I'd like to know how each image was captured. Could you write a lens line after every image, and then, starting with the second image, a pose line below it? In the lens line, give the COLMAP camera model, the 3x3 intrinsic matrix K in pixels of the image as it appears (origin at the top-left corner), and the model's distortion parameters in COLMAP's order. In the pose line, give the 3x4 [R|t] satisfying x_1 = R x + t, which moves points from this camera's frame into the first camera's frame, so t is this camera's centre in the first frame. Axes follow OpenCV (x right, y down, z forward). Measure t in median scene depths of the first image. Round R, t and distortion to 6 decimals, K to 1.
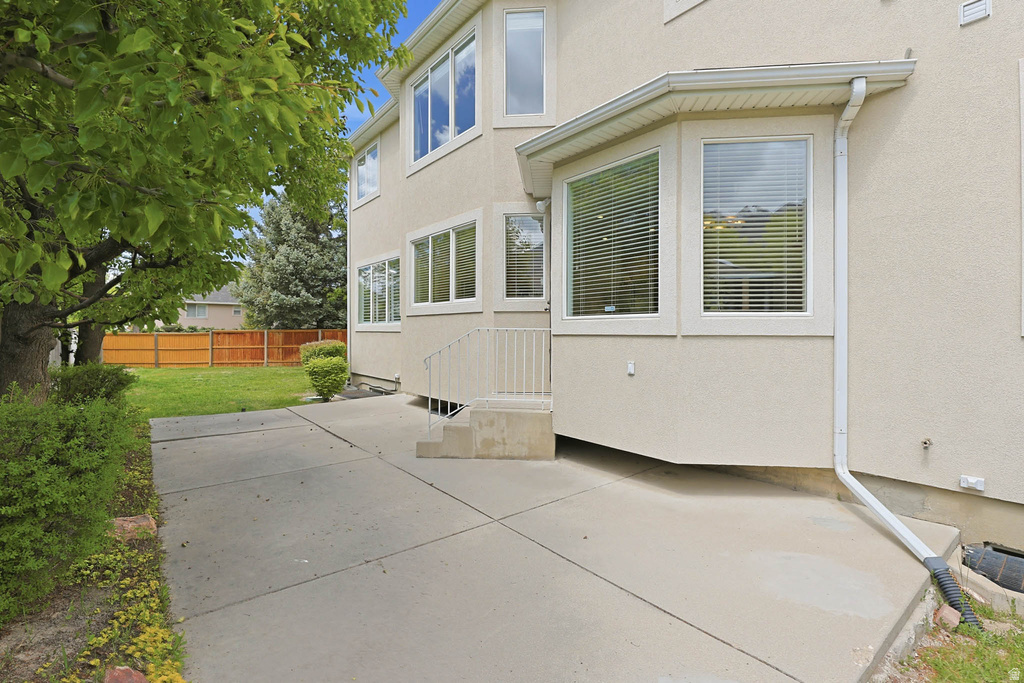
lens RADIAL K [[454.7, 0, 515.6], [0, 454.7, 334.2], [0, 0, 1]] dist [-0.000123, -0.000027]
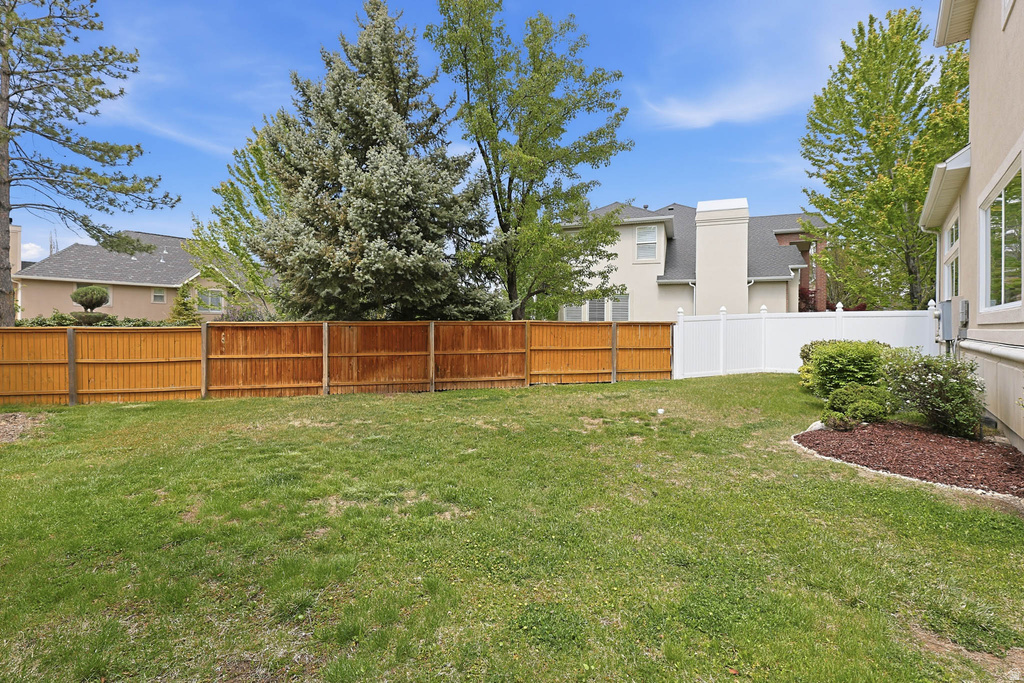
lens RADIAL K [[454.7, 0, 515.6], [0, 454.7, 334.2], [0, 0, 1]] dist [-0.000123, -0.000027]
pose [[0.981320, -0.002831, 0.192360, -0.440498], [0.001290, 0.999966, 0.008134, 0.000787], [-0.192377, -0.007733, 0.981291, 0.466180]]
